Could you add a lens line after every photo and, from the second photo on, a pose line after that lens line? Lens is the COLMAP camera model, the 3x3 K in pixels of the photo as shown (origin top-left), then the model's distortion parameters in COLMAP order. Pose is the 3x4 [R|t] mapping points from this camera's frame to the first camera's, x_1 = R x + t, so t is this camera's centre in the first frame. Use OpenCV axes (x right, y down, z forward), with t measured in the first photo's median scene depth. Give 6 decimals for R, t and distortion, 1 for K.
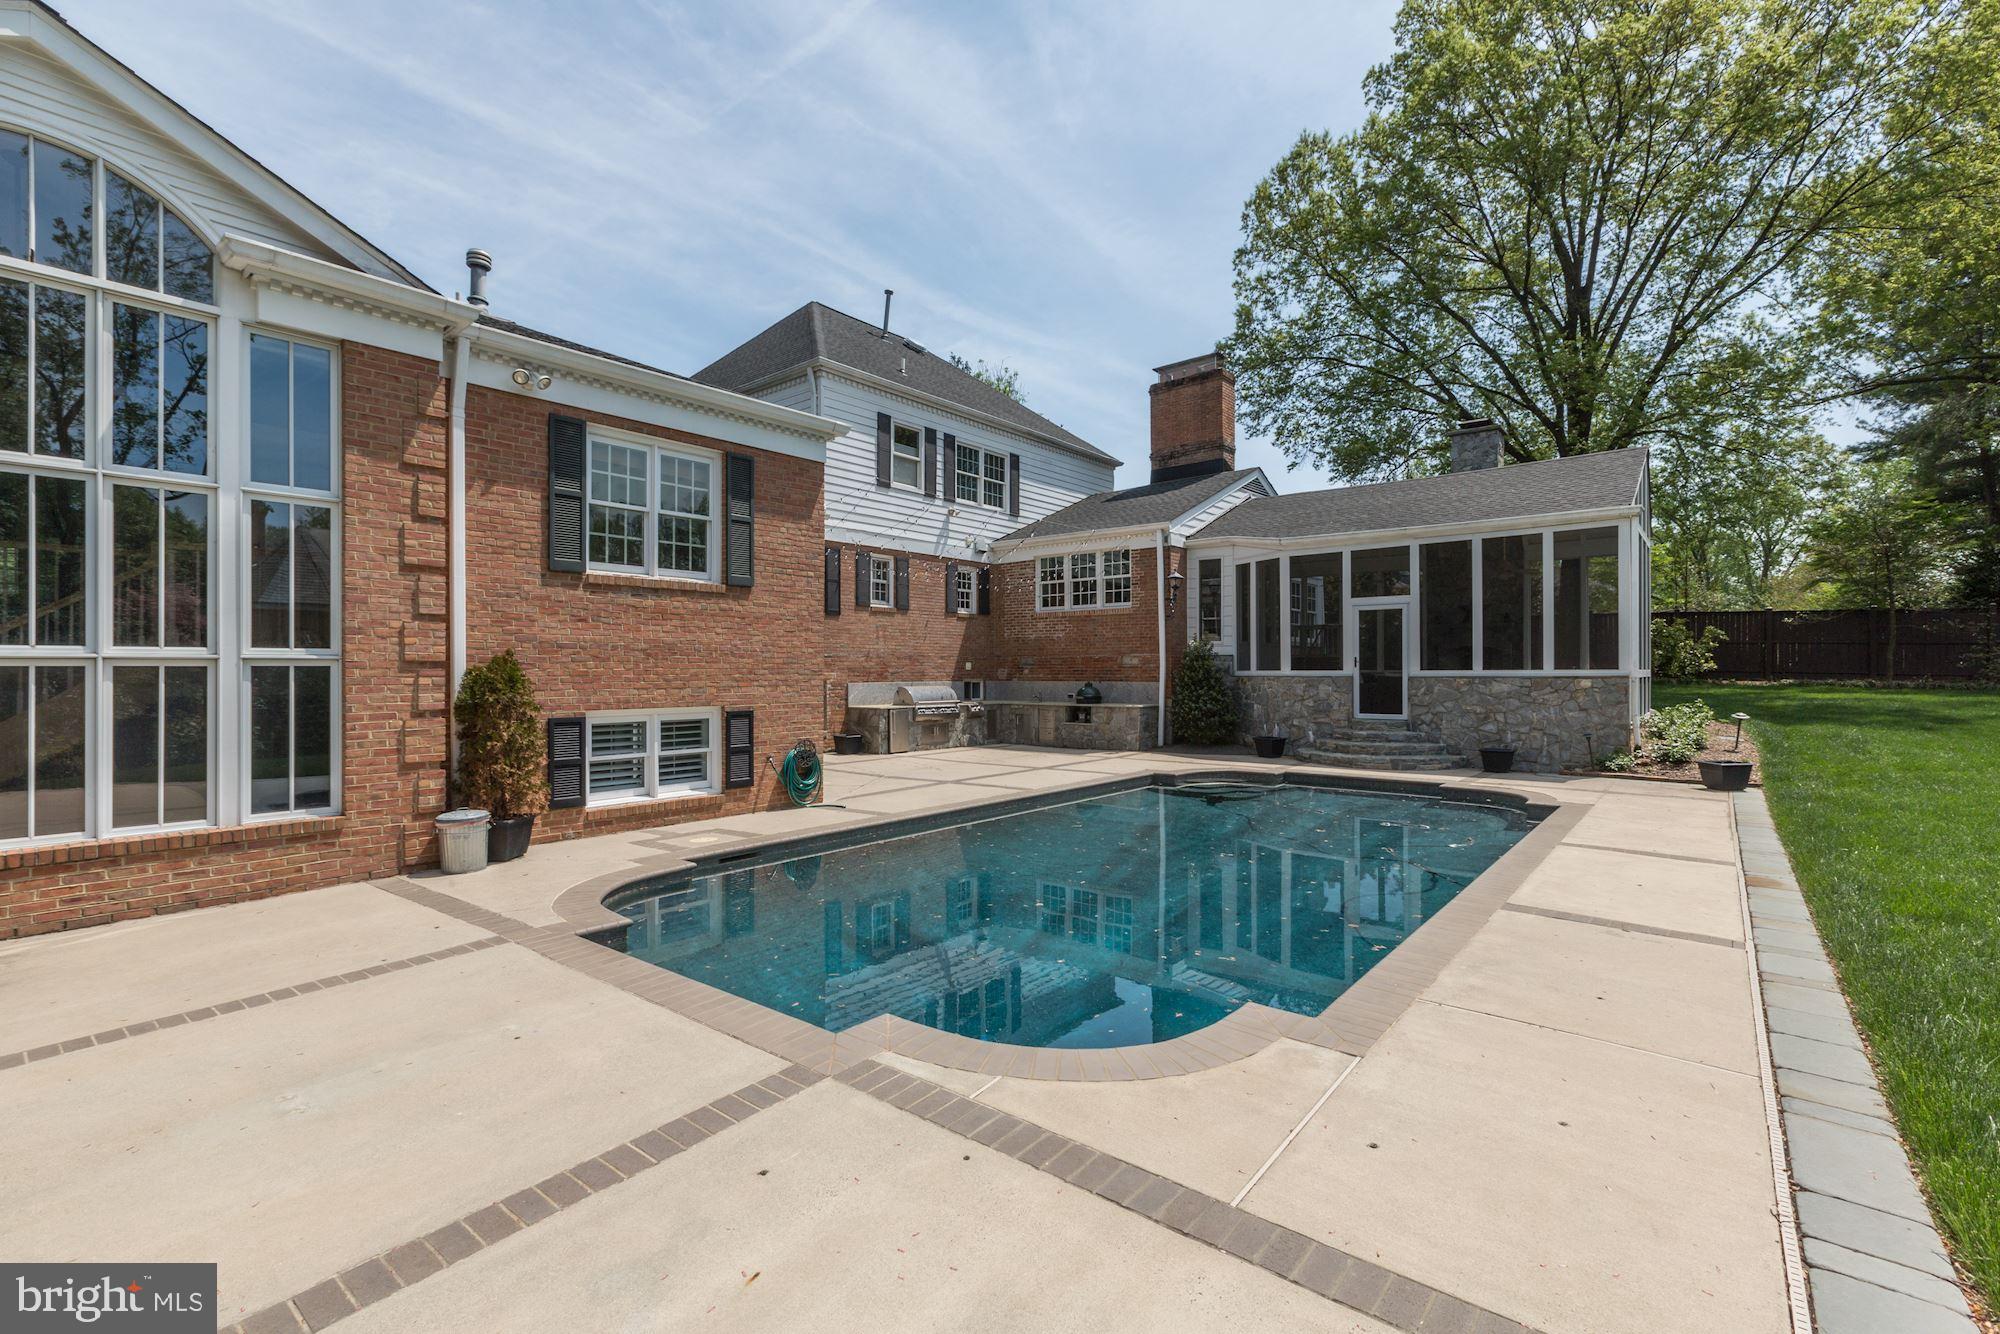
lens RADIAL K [[881.1, 0, 1000.0], [0, 881.1, 667.0], [0, 0, 1]] dist [0.002680, 0.000706]
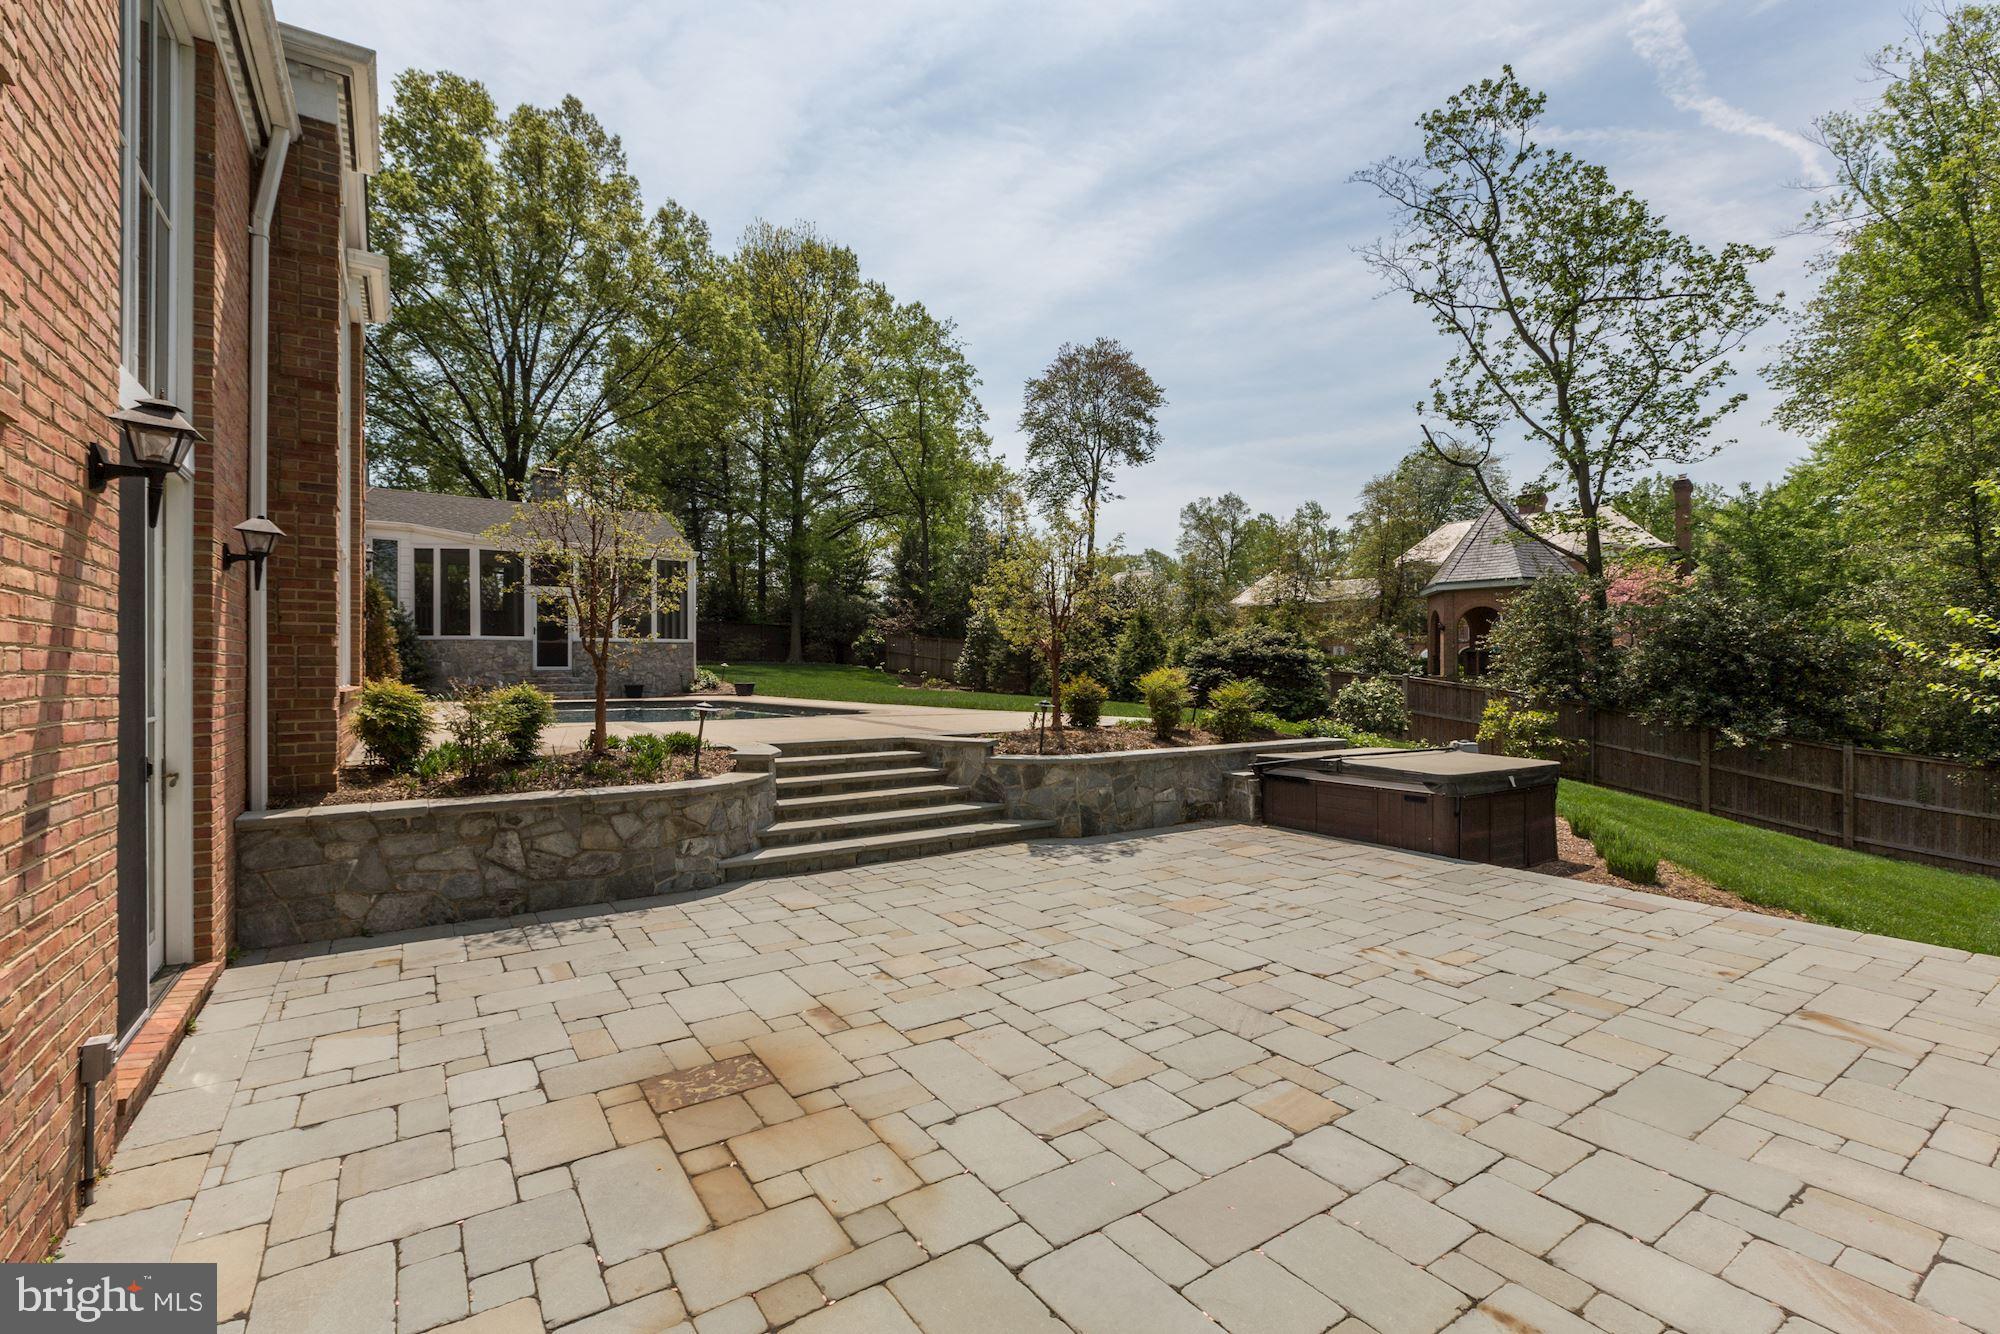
lens RADIAL K [[881.1, 0, 1000.0], [0, 881.1, 667.0], [0, 0, 1]] dist [0.002680, 0.000706]
pose [[0.278883, 0.008104, 0.960291, -0.686346], [-0.002061, 0.999967, -0.007840, 0.056674], [-0.960323, 0.000207, 0.278890, -0.114088]]
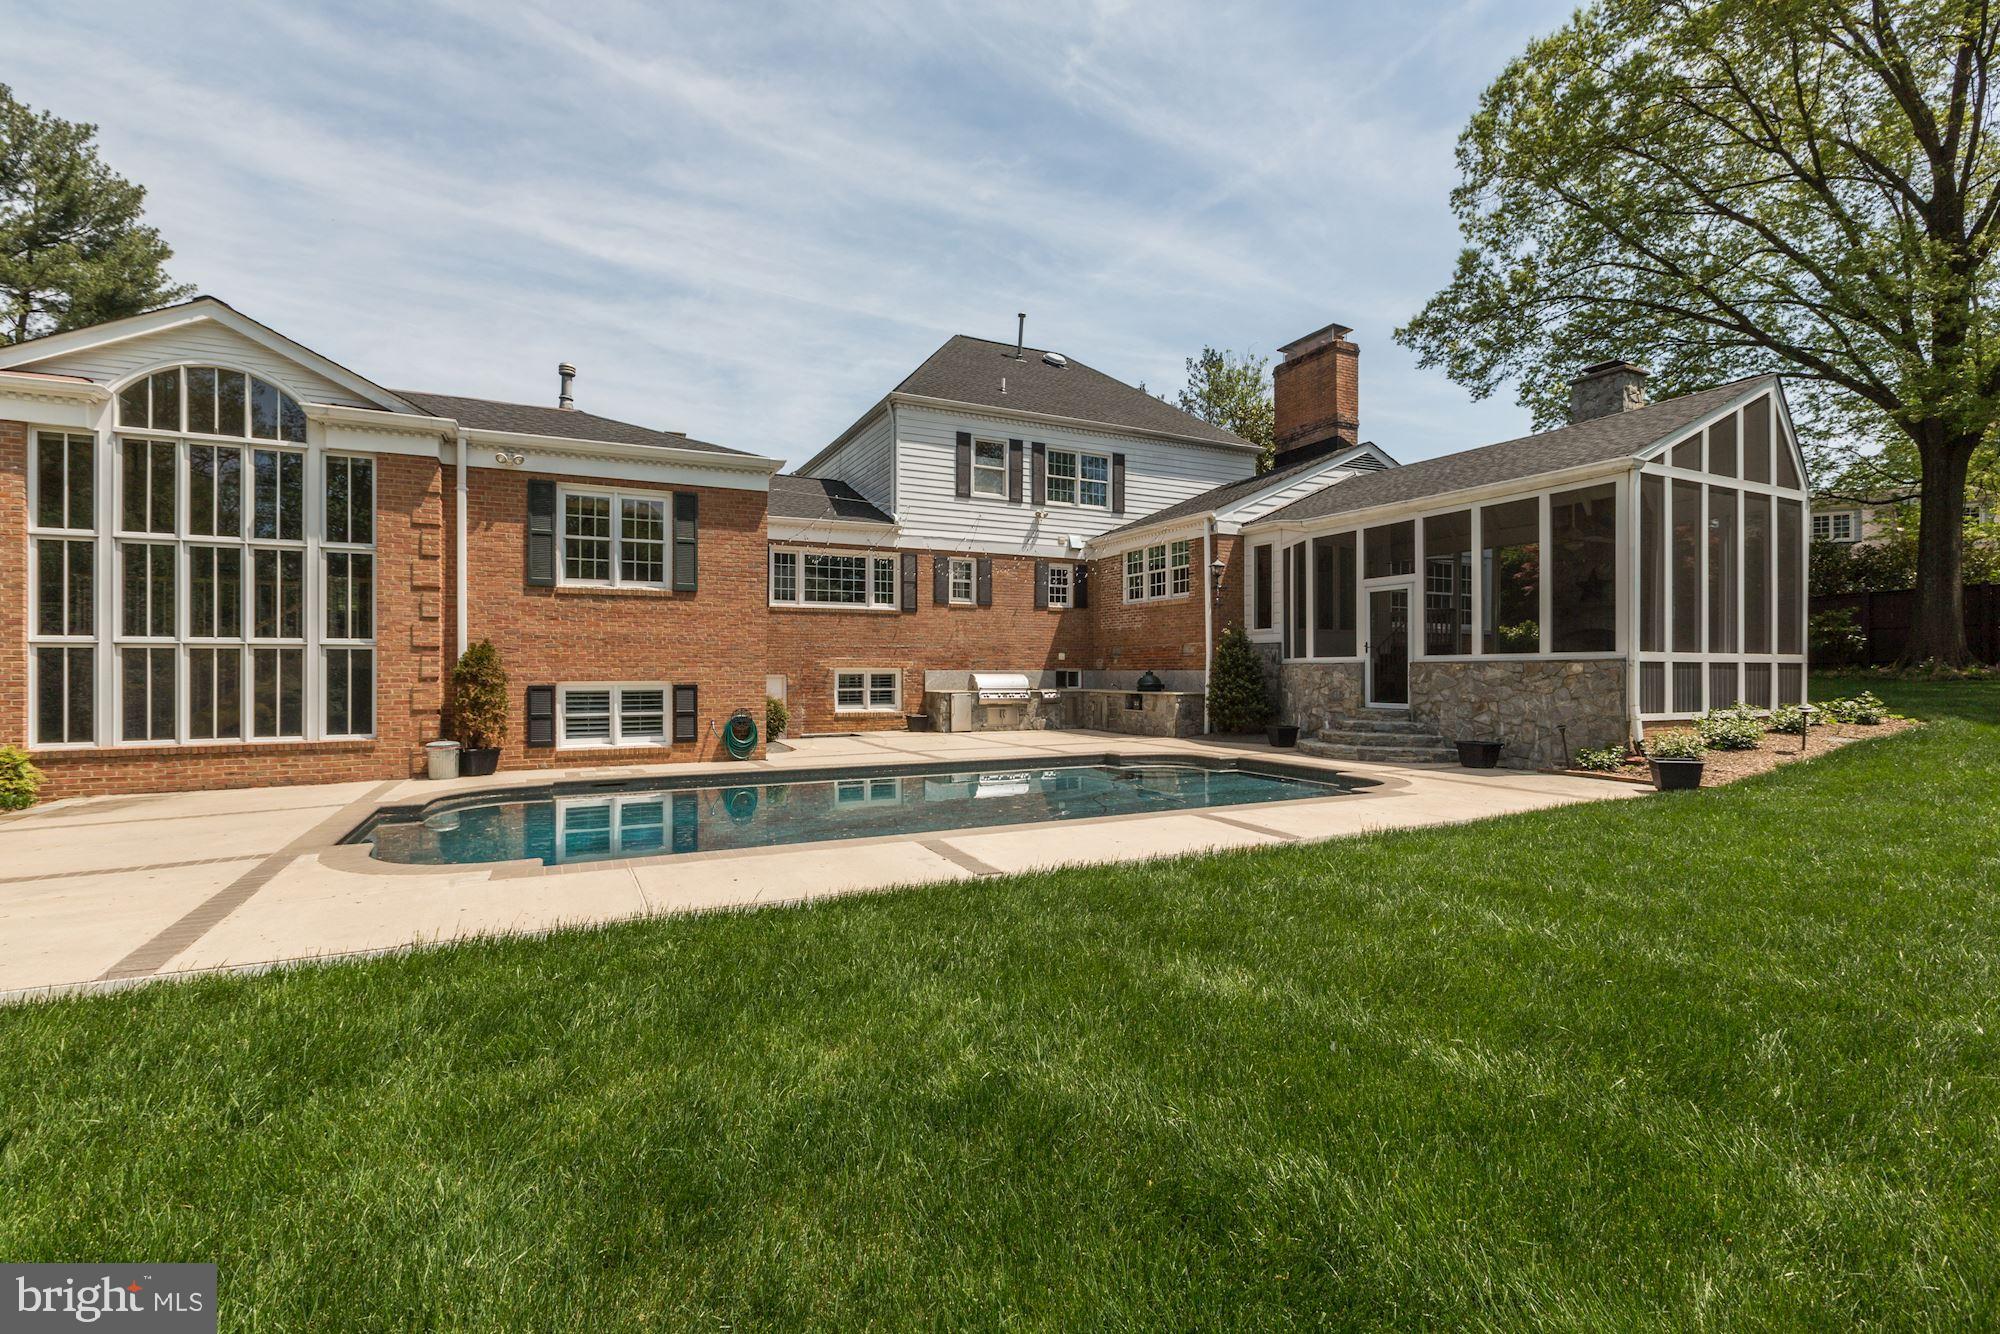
lens RADIAL K [[881.1, 0, 1000.0], [0, 881.1, 667.0], [0, 0, 1]] dist [0.002680, 0.000706]
pose [[0.912870, -0.000292, -0.408250, 0.387730], [0.000979, 0.999998, 0.001476, 0.012106], [0.408249, -0.001747, 0.912869, -0.012825]]
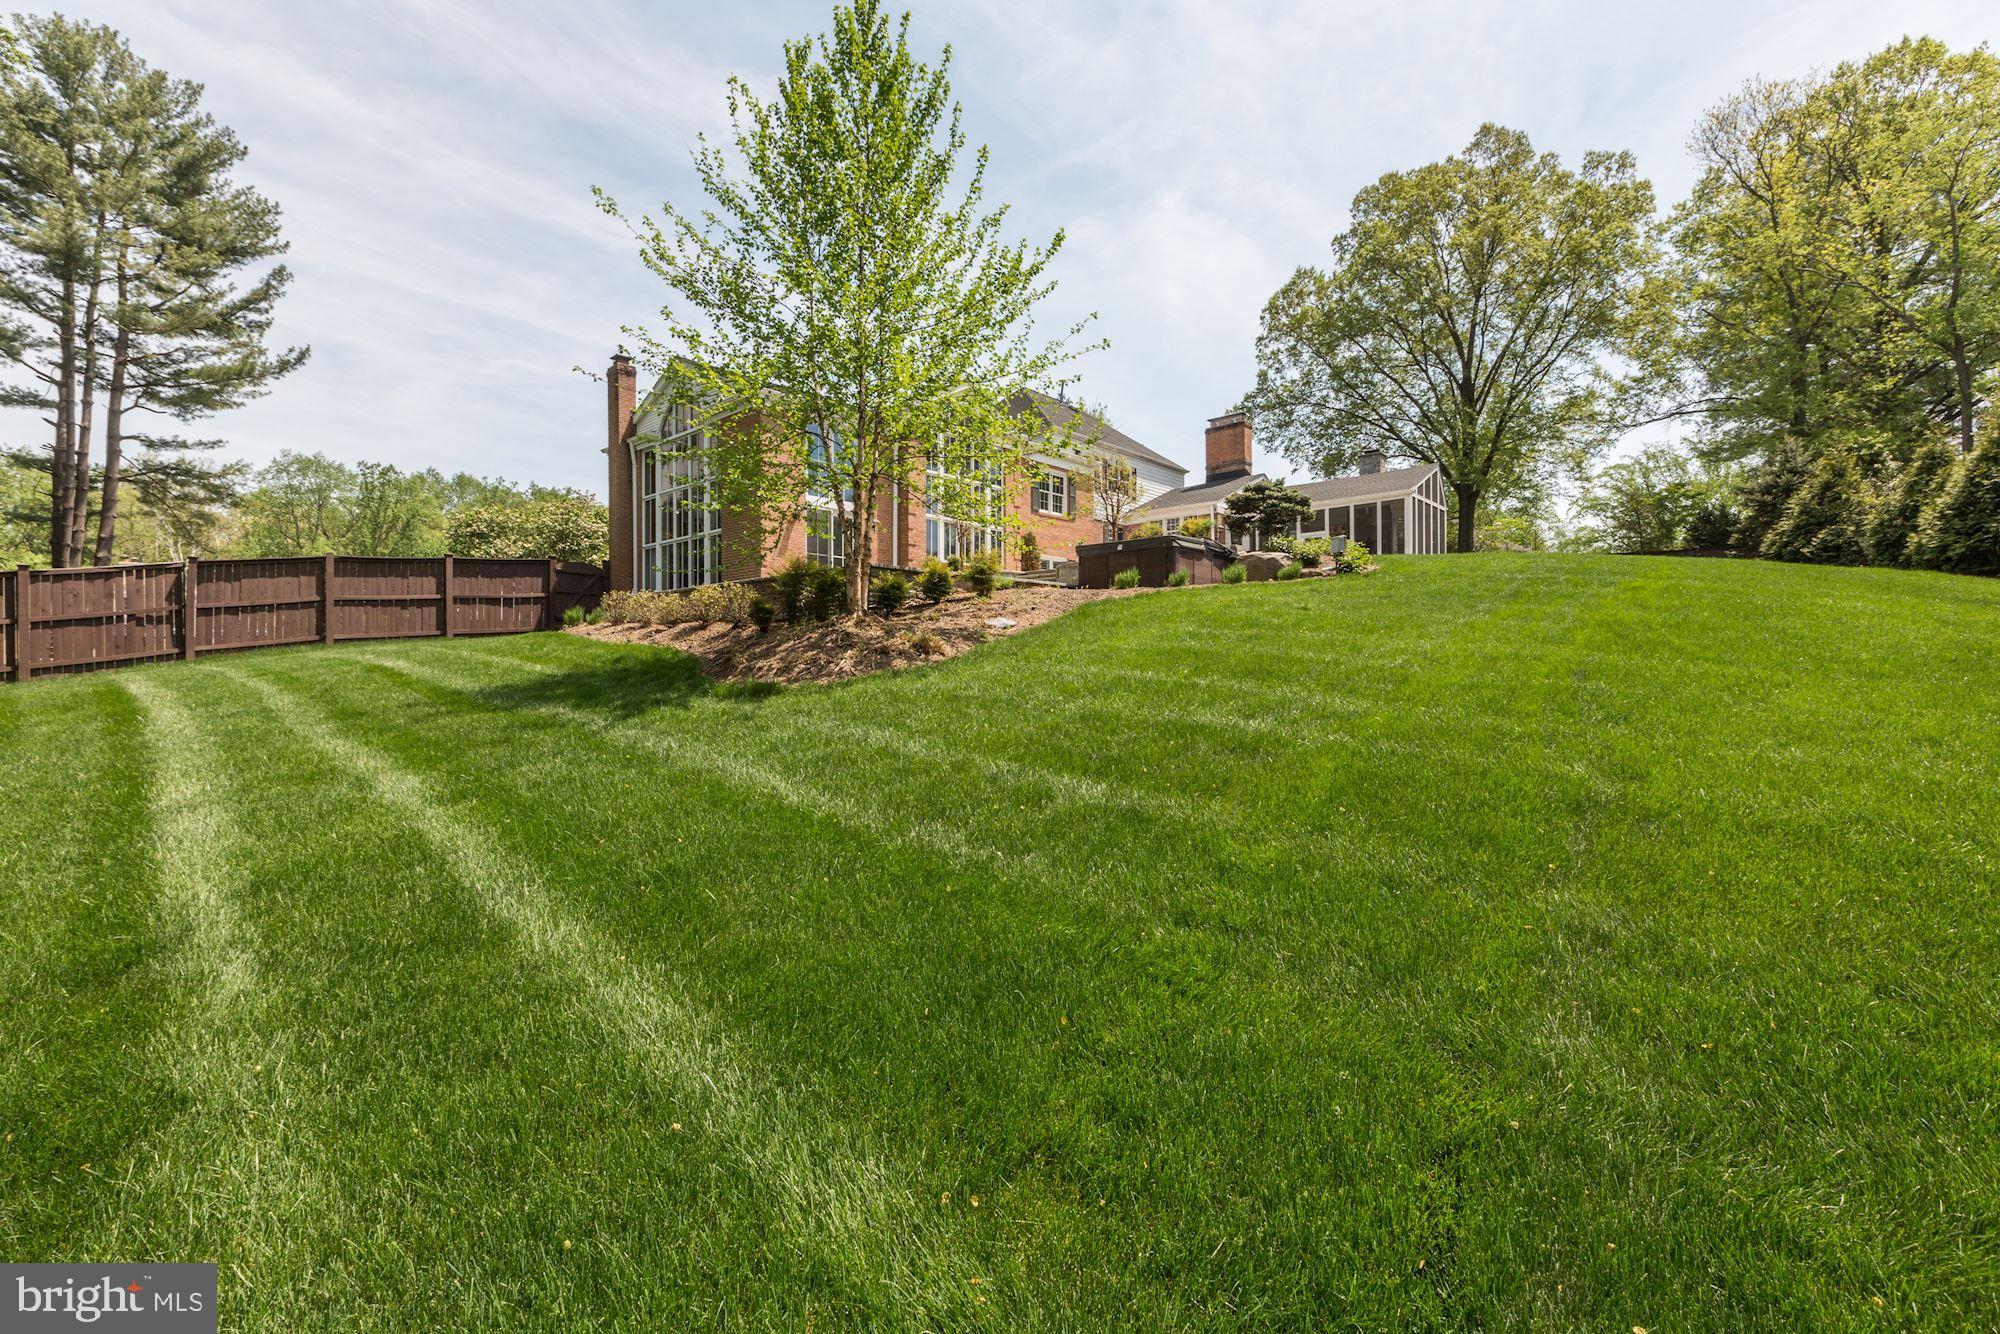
lens RADIAL K [[881.1, 0, 1000.0], [0, 881.1, 667.0], [0, 0, 1]] dist [0.002680, 0.000706]
pose [[0.998957, 0.001139, -0.045656, -0.229919], [-0.001161, 0.999999, -0.000452, 0.236170], [0.045655, 0.000505, 0.998957, -1.136633]]
